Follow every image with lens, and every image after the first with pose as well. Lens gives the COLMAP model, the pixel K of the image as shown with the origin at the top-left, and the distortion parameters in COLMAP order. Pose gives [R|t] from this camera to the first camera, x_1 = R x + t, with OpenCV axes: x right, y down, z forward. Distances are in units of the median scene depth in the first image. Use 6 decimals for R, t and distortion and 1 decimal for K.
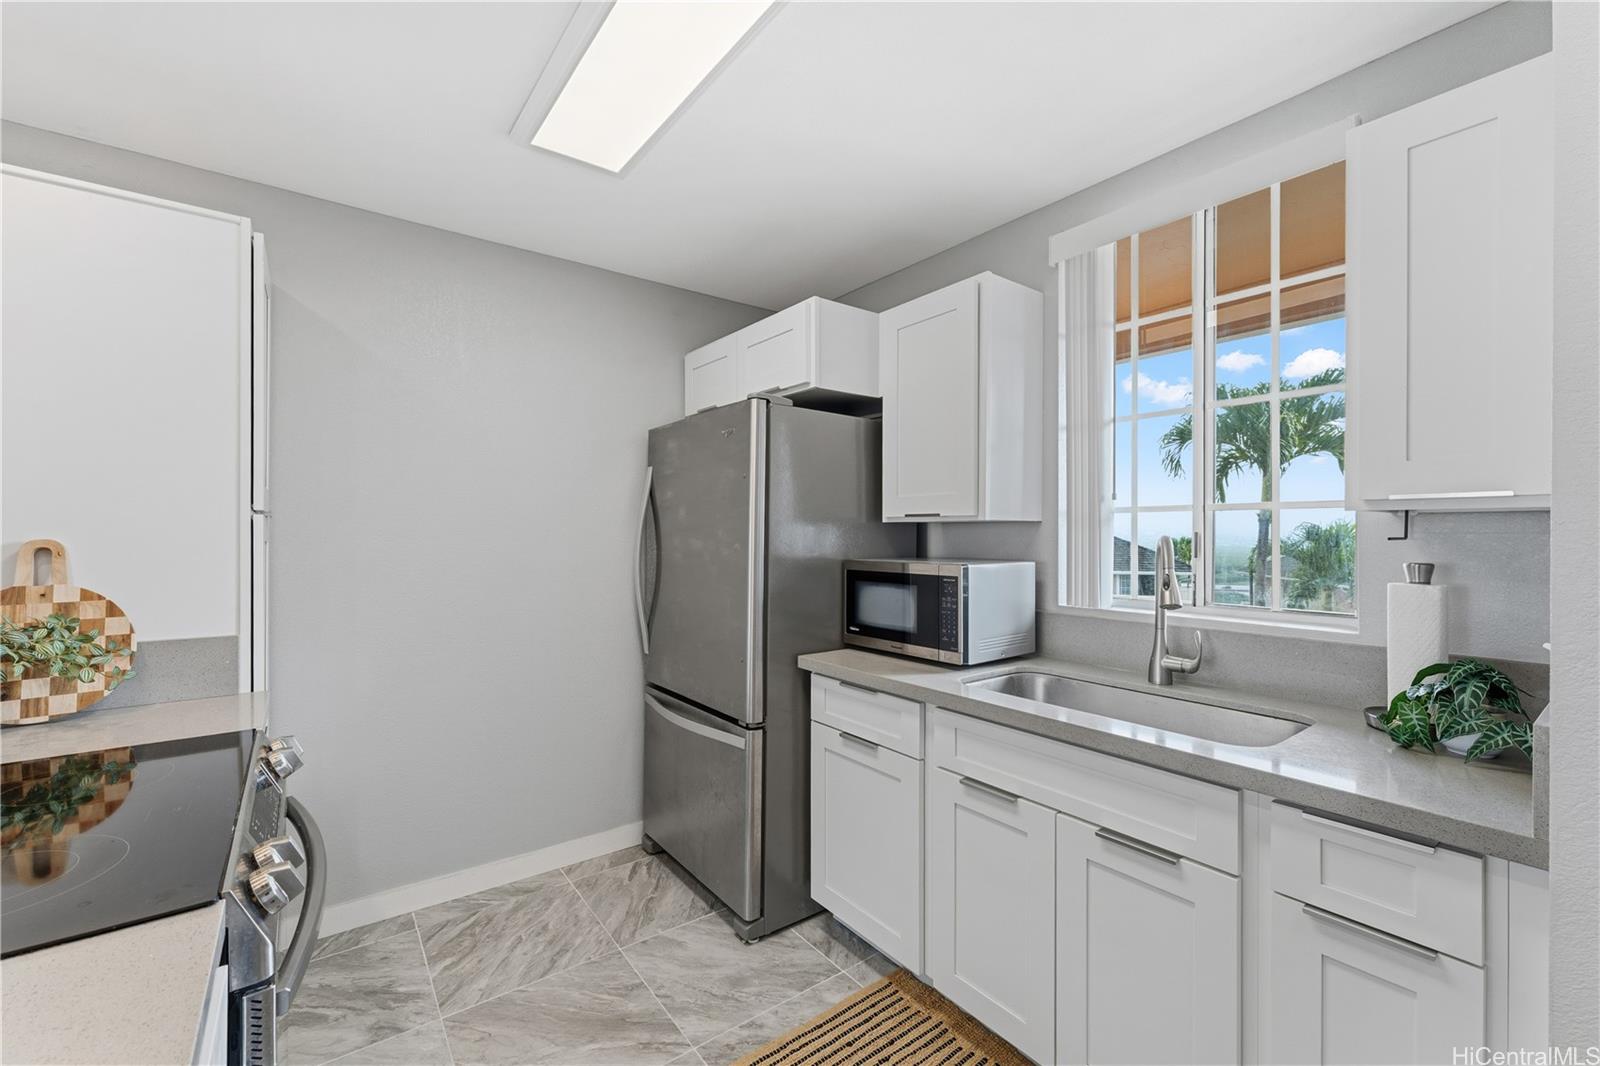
lens RADIAL K [[657.3, 0, 805.7], [0, 657.3, 529.2], [0, 0, 1]] dist [-0.002853, -0.000372]
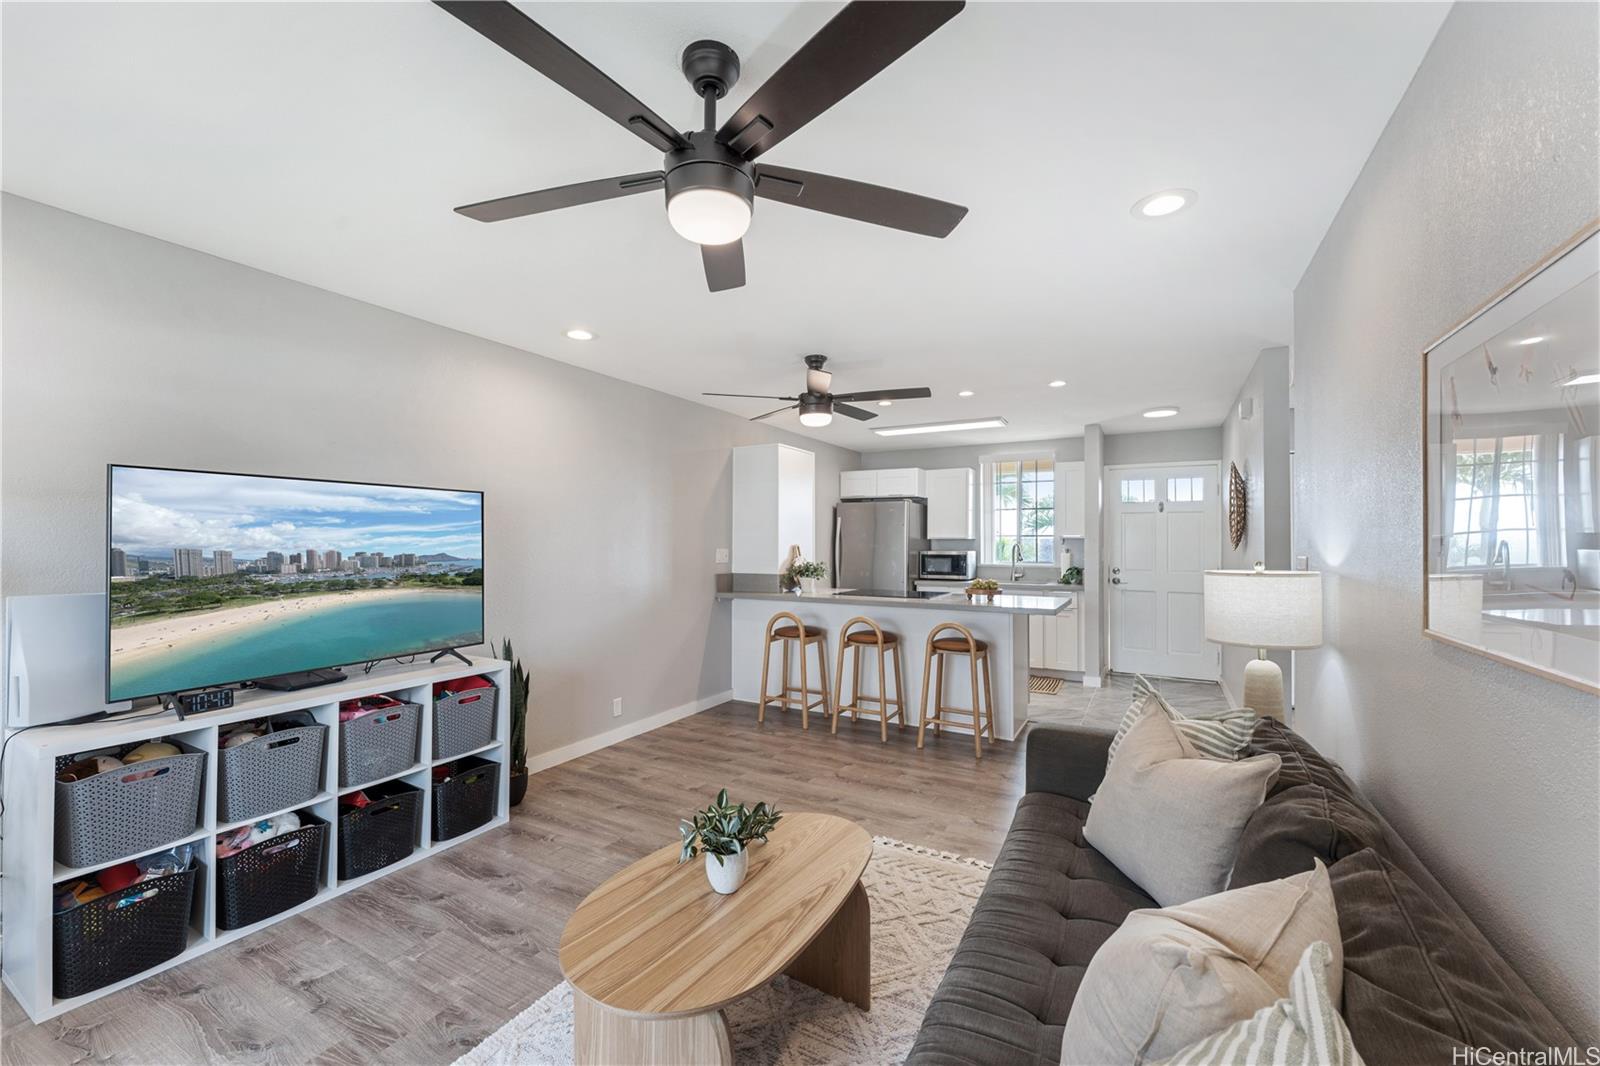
lens RADIAL K [[657.3, 0, 794.4], [0, 657.3, 537.0], [0, 0, 1]] dist [-0.002853, -0.000372]
pose [[0.914261, 0.007316, 0.405060, -1.973746], [-0.007913, 0.999969, -0.000201, -0.014487], [-0.405049, -0.003021, 0.914290, -1.808946]]
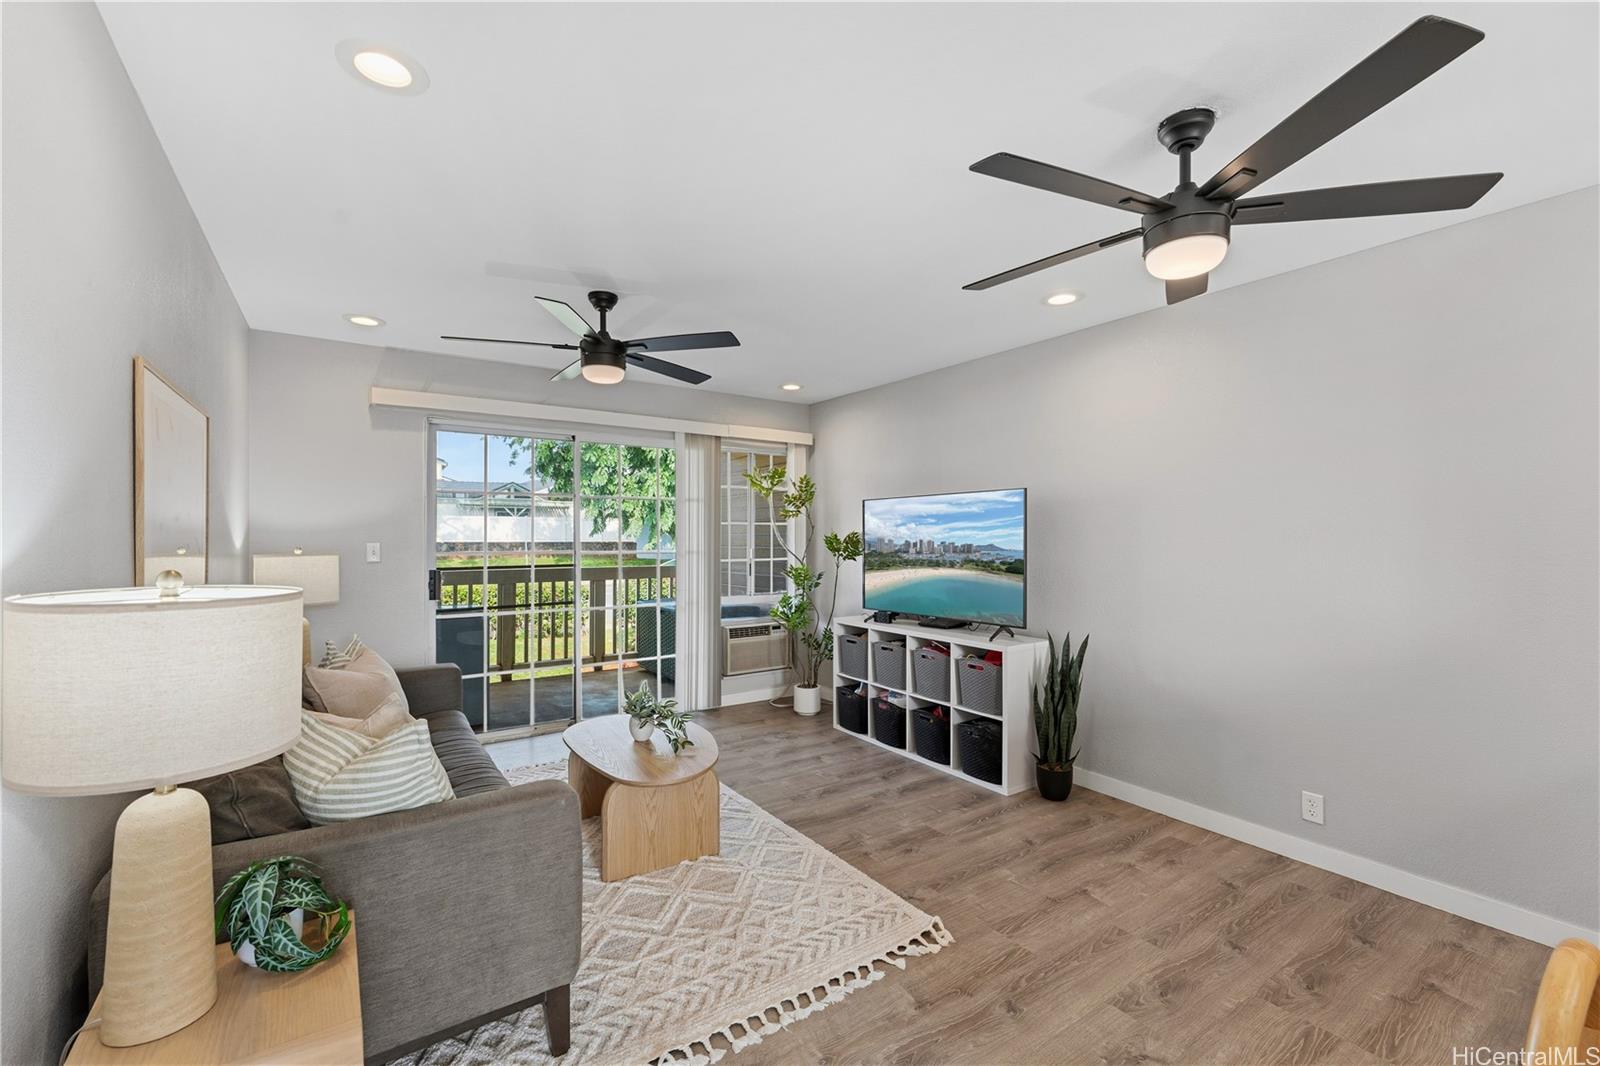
lens RADIAL K [[675.5, 0, 804.1], [0, 675.5, 529.3], [0, 0, 1]] dist [-0.002662, -0.000081]
pose [[-0.052973, -0.009740, -0.998548, -0.184131], [0.002335, 0.999948, -0.009878, 0.005664], [0.998593, -0.002855, -0.052948, -0.511638]]
